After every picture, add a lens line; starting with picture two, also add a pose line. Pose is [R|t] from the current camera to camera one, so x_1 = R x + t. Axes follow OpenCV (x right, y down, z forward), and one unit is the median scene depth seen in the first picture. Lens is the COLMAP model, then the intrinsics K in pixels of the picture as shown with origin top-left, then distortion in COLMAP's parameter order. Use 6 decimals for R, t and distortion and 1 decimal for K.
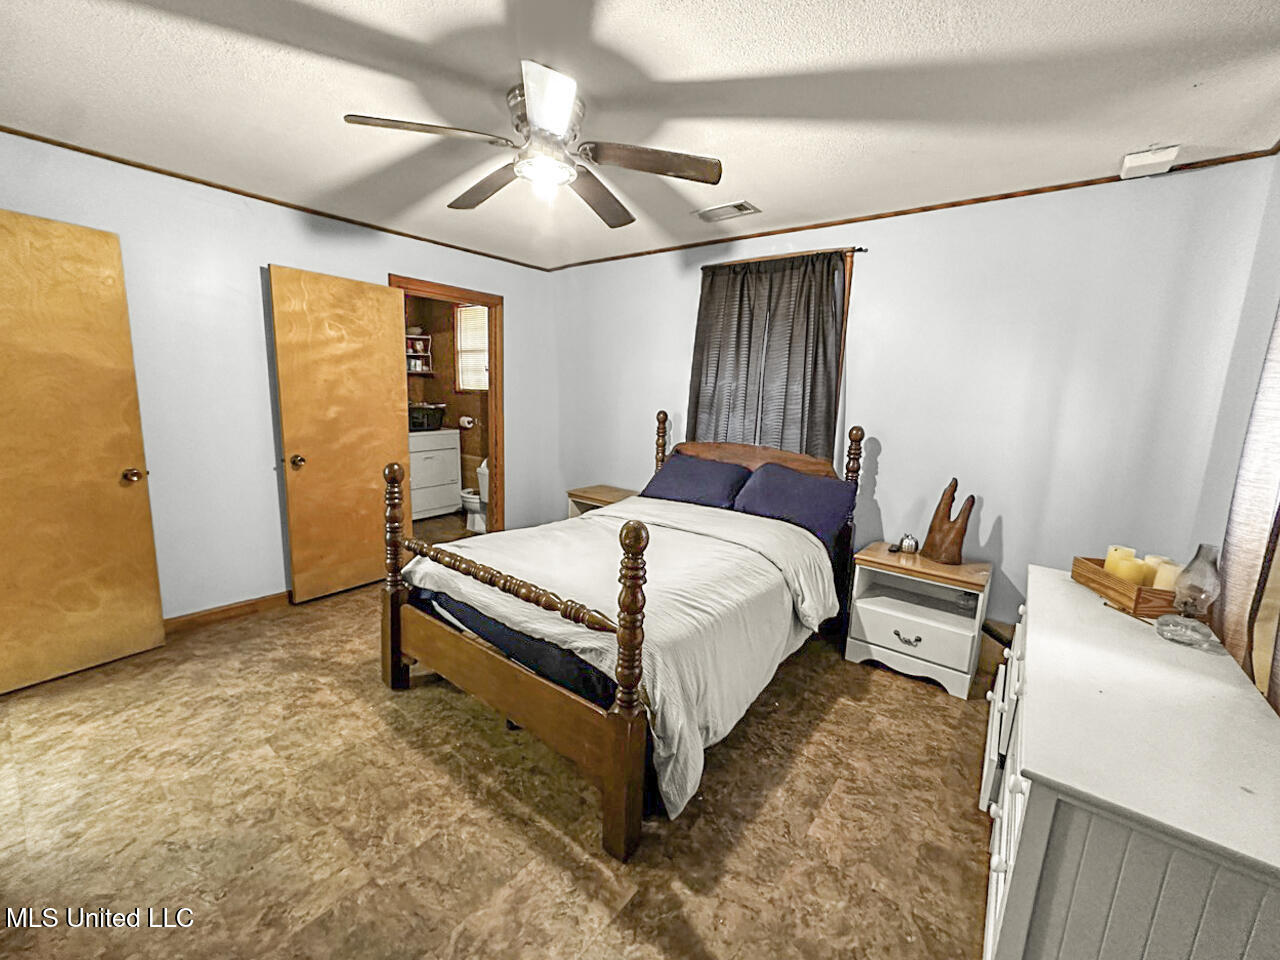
lens RADIAL K [[518.6, 0, 644.9], [0, 518.6, 478.4], [0, 0, 1]] dist [0.001866, 0.001003]
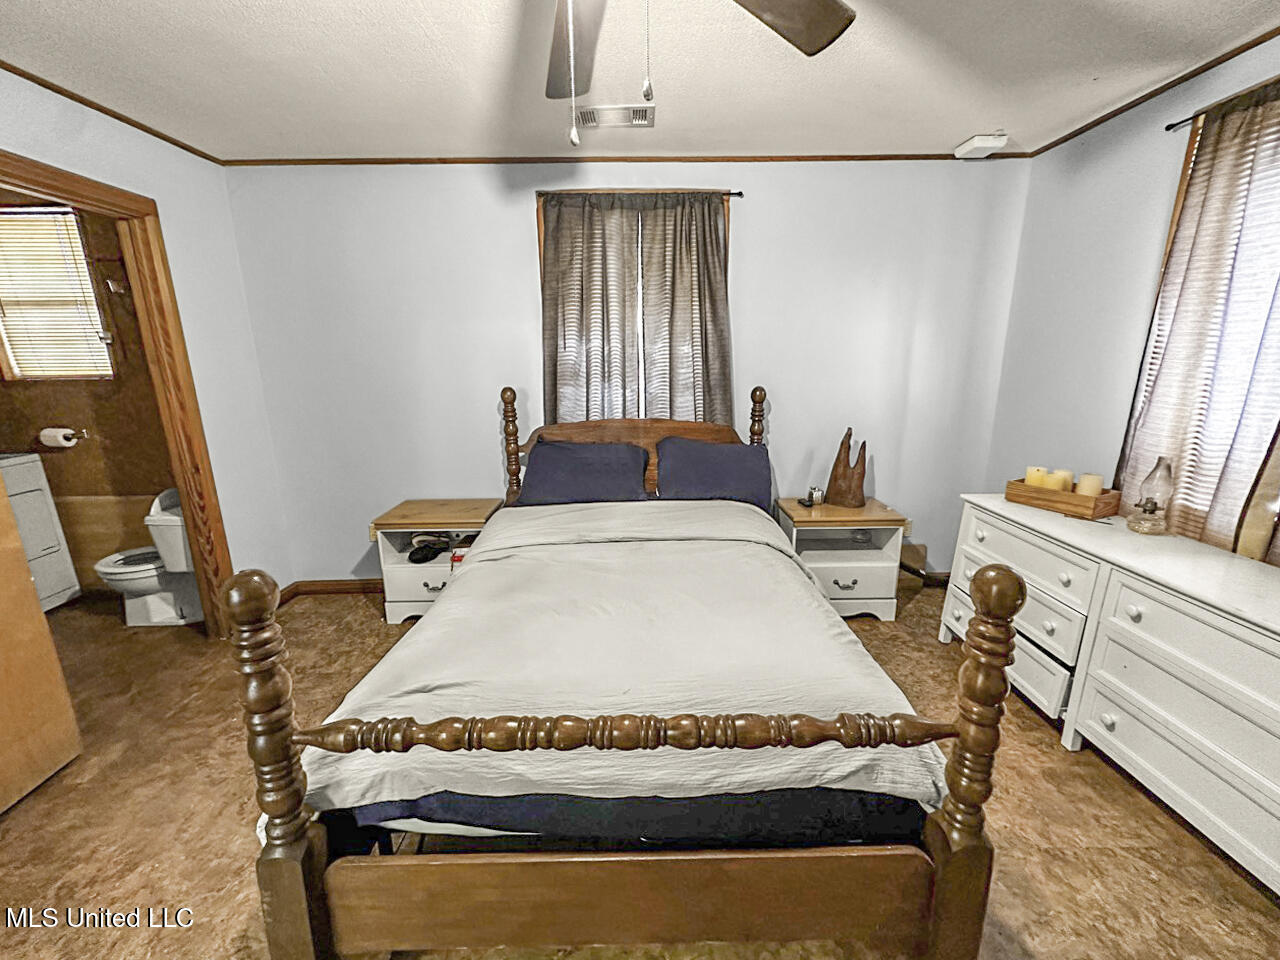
lens RADIAL K [[514.3, 0, 643.4], [0, 514.3, 477.2], [0, 0, 1]] dist [0.003527, 0.000708]
pose [[0.784239, -0.188111, 0.591256, -0.439992], [0.145238, 0.982114, 0.119822, -0.101210], [-0.603221, -0.008097, 0.797533, 0.460673]]
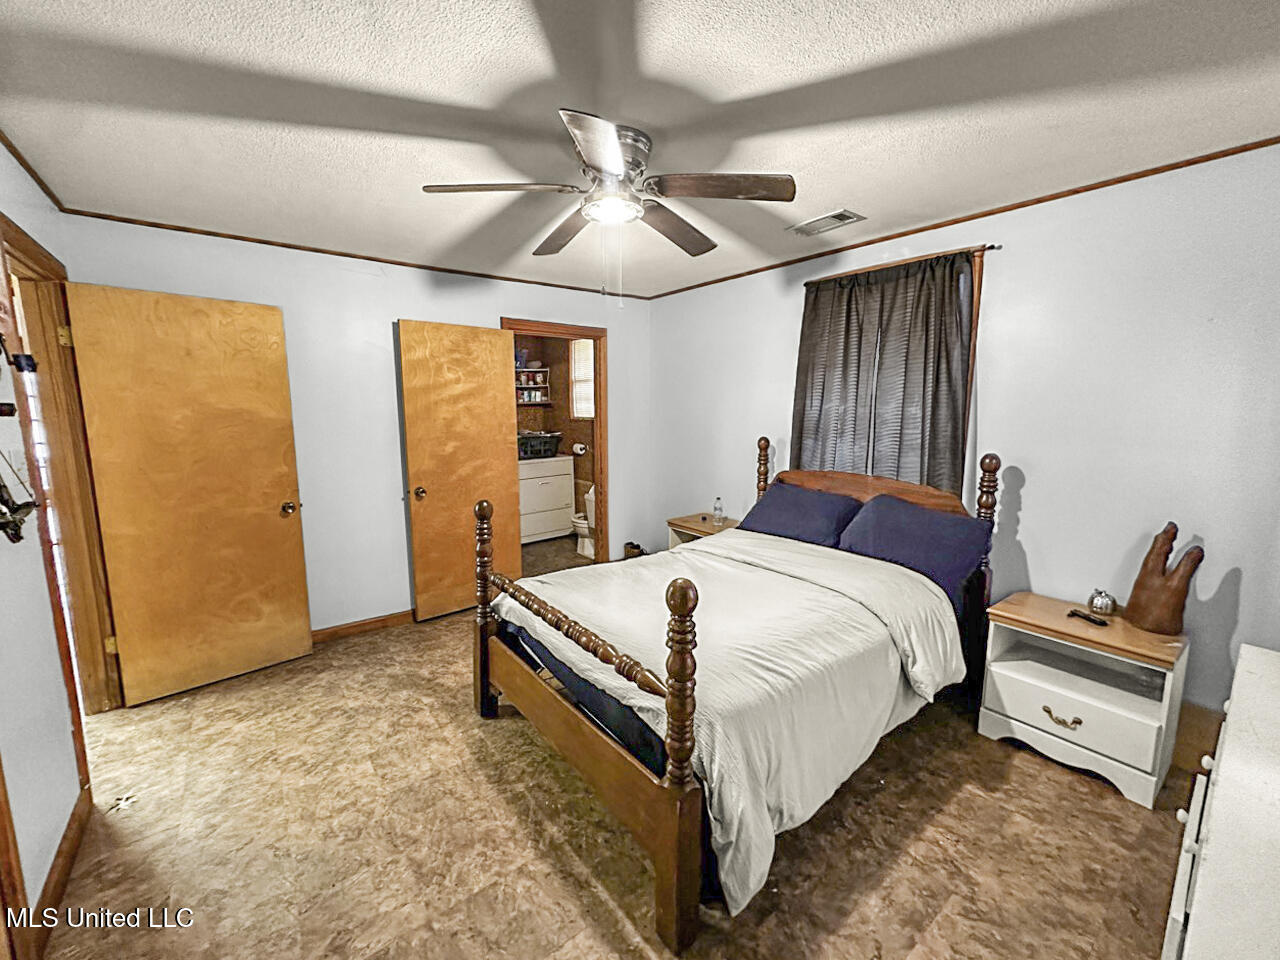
lens RADIAL K [[518.6, 0, 644.9], [0, 518.6, 478.4], [0, 0, 1]] dist [0.001866, 0.001003]
pose [[0.970021, -0.003667, -0.242993, 0.084445], [-0.003852, 0.999529, -0.030460, -0.040958], [0.242991, 0.030483, 0.969550, 0.055522]]
